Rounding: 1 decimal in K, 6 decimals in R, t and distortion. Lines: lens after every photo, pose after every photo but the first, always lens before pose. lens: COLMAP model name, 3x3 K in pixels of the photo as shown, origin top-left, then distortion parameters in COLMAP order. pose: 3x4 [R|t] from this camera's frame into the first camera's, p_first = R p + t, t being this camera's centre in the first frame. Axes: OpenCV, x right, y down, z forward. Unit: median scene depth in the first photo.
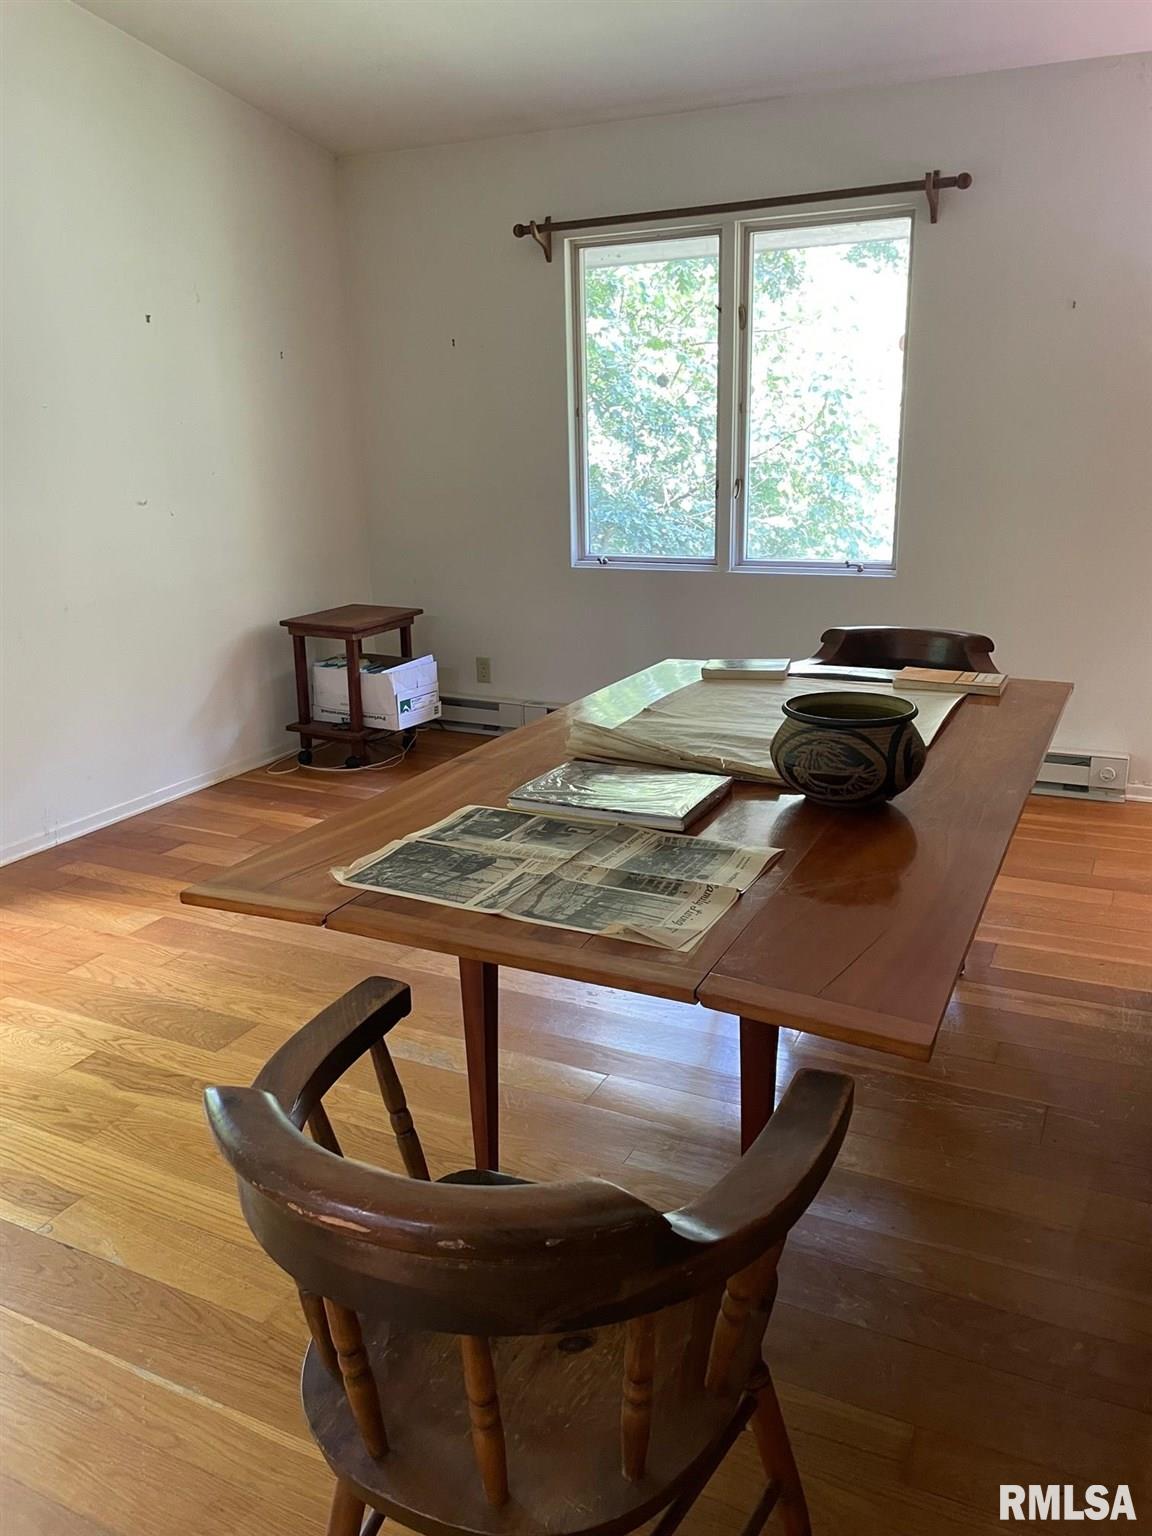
lens RADIAL K [[1182.1, 0, 572.4], [0, 1182.1, 768.3], [0, 0, 1]] dist [0.075847, -0.100094]
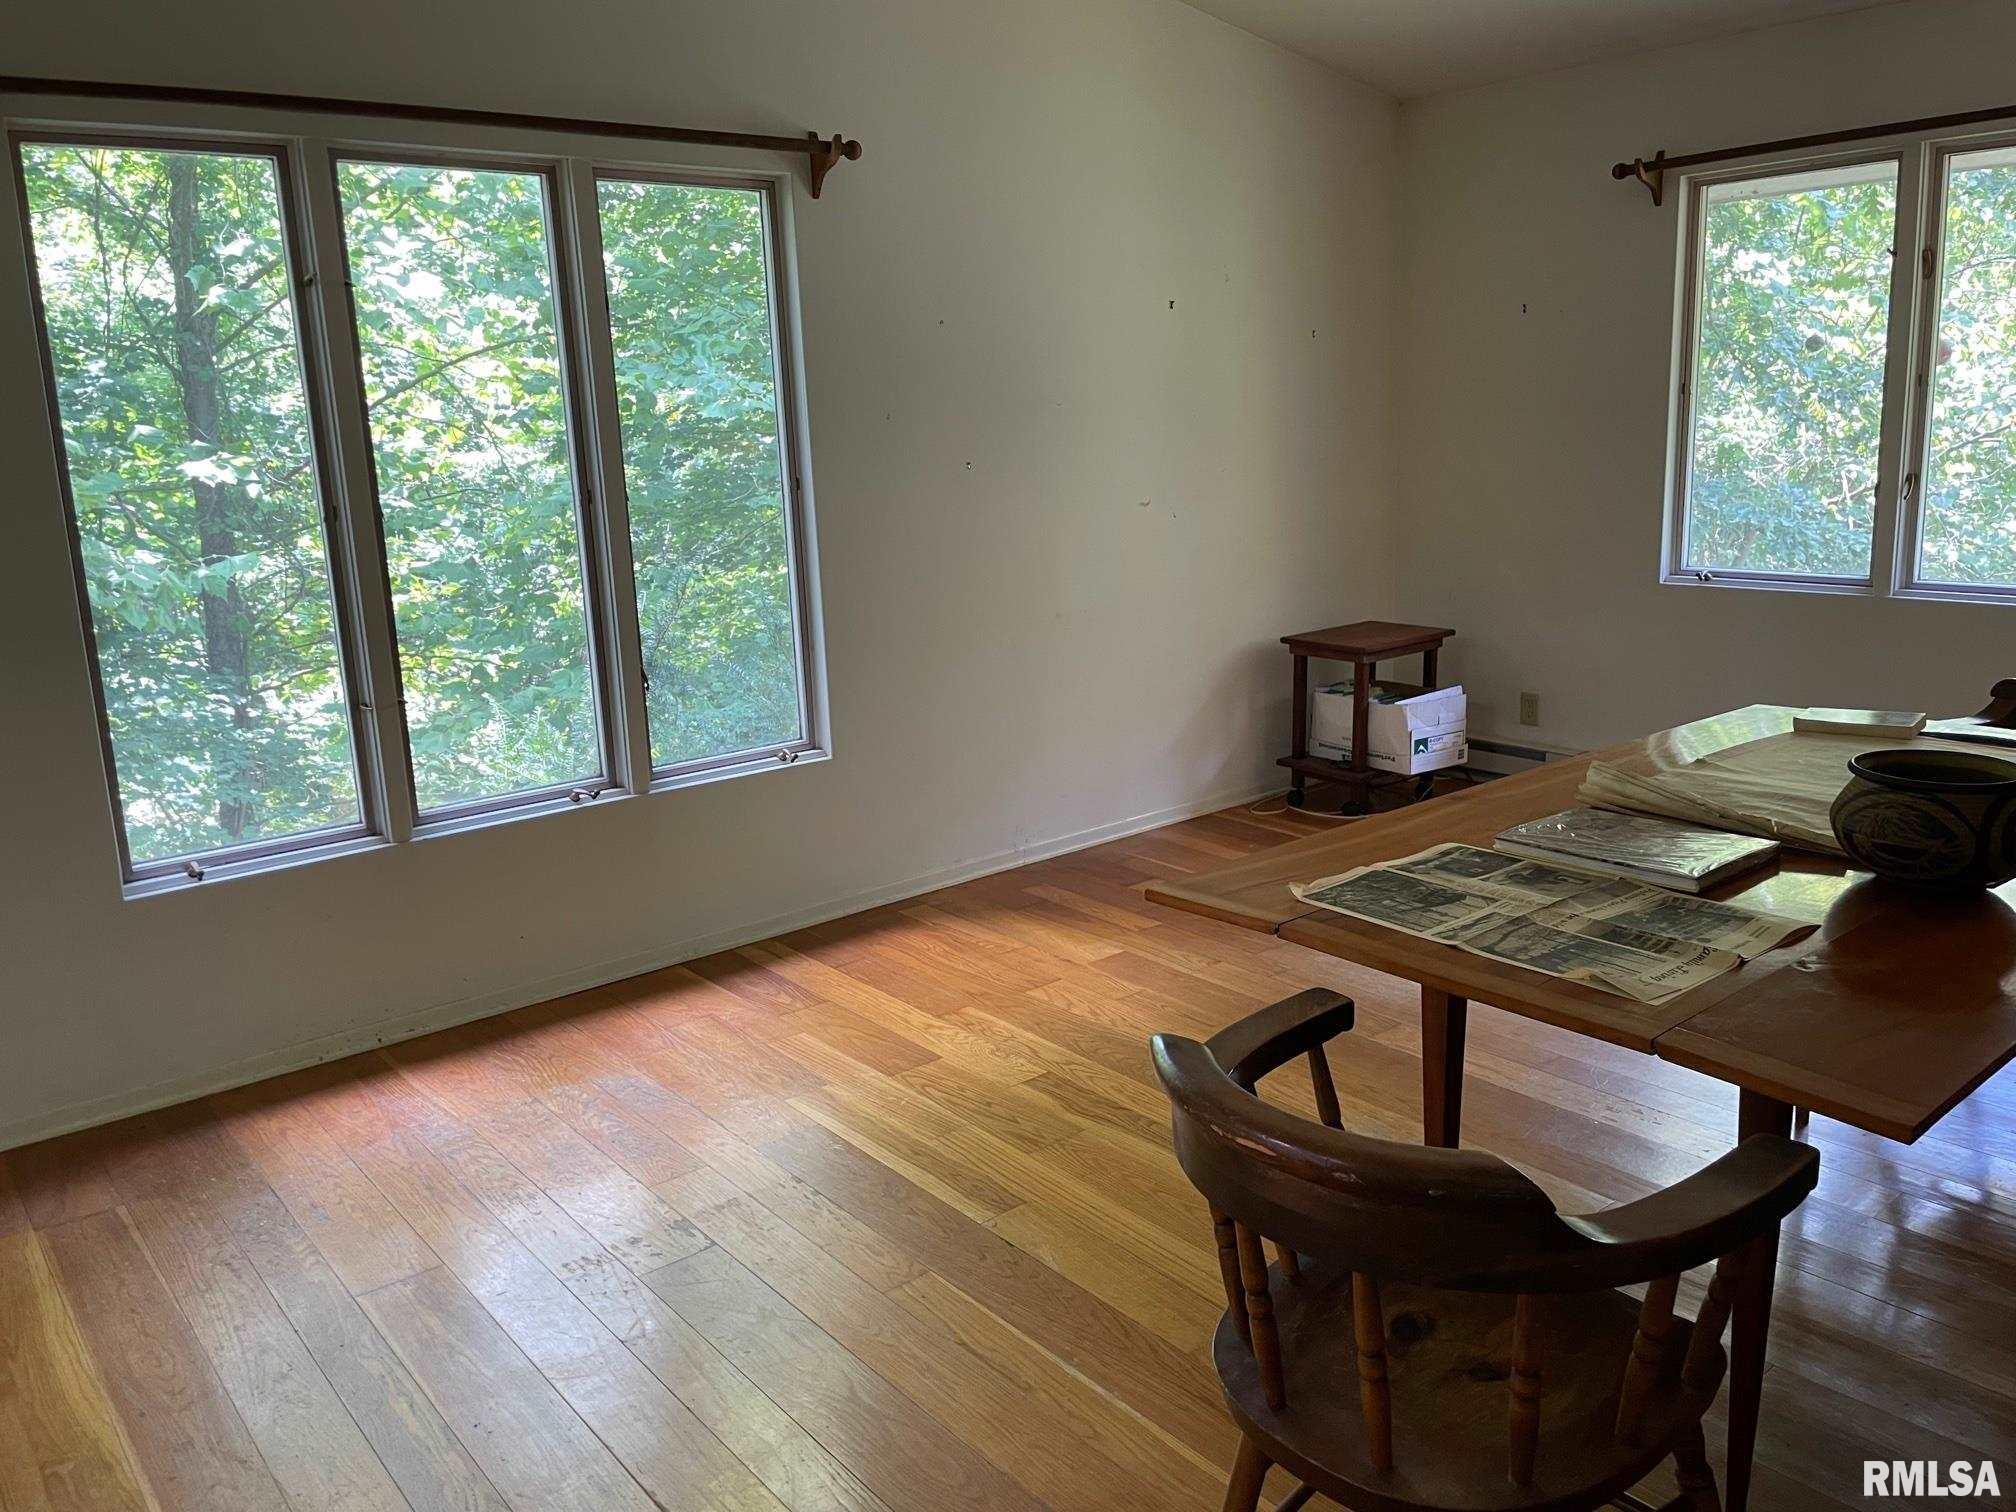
lens RADIAL K [[1551.4, 0, 997.5], [0, 1551.4, 752.8], [0, 0, 1]] dist [0.075847, -0.100094]
pose [[0.908858, 0.075540, -0.410209, 0.061186], [-0.096724, 0.994825, -0.031106, 0.024179], [0.405736, 0.067948, 0.911461, -0.180680]]
